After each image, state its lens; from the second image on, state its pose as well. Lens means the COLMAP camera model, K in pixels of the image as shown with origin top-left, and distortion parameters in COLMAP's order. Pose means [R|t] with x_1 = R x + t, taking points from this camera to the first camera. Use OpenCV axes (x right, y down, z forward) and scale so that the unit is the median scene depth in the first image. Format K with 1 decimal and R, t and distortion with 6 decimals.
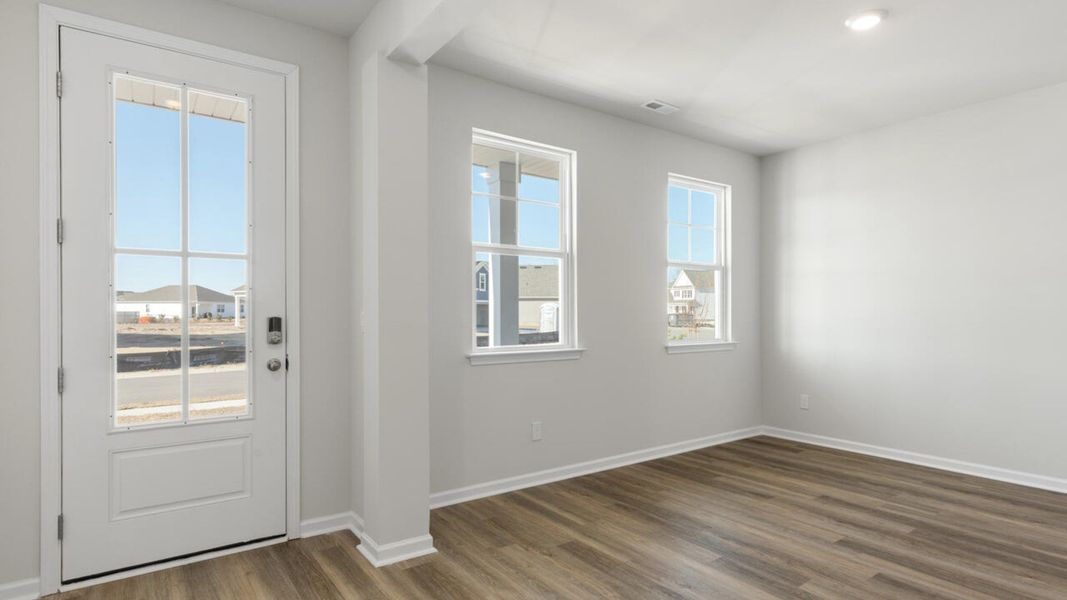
lens RADIAL K [[550.2, 0, 529.8], [0, 550.2, 310.9], [0, 0, 1]] dist [0.004258, 0.000184]
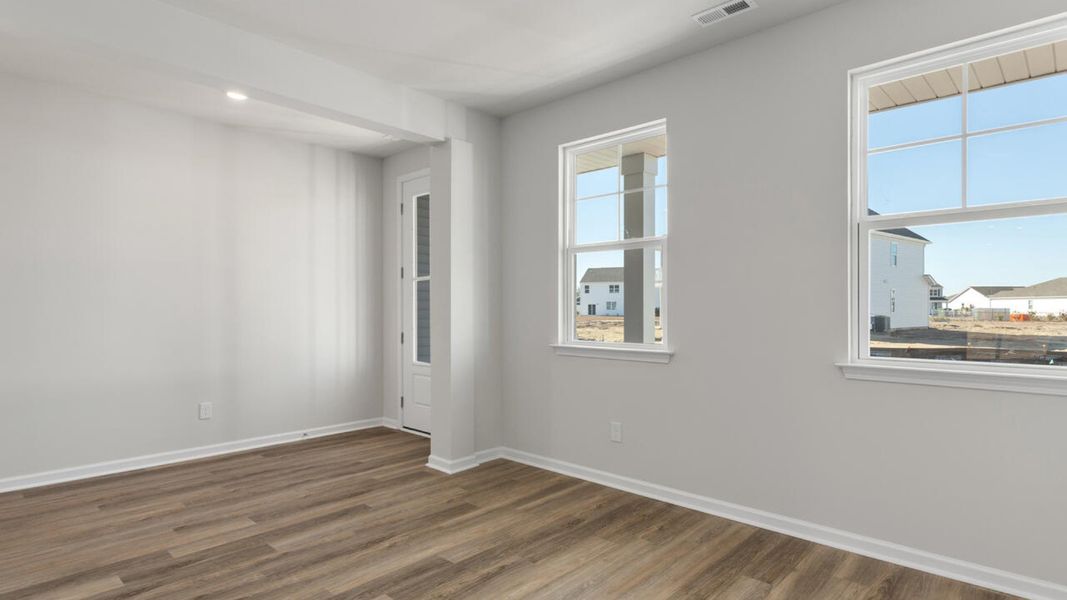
lens RADIAL K [[550.2, 0, 529.8], [0, 550.2, 310.9], [0, 0, 1]] dist [0.004258, 0.000184]
pose [[0.198355, 0.005243, -0.980116, 0.980179], [0.000365, 0.999985, 0.005423, 0.001937], [0.980130, -0.001433, 0.198350, 0.703110]]
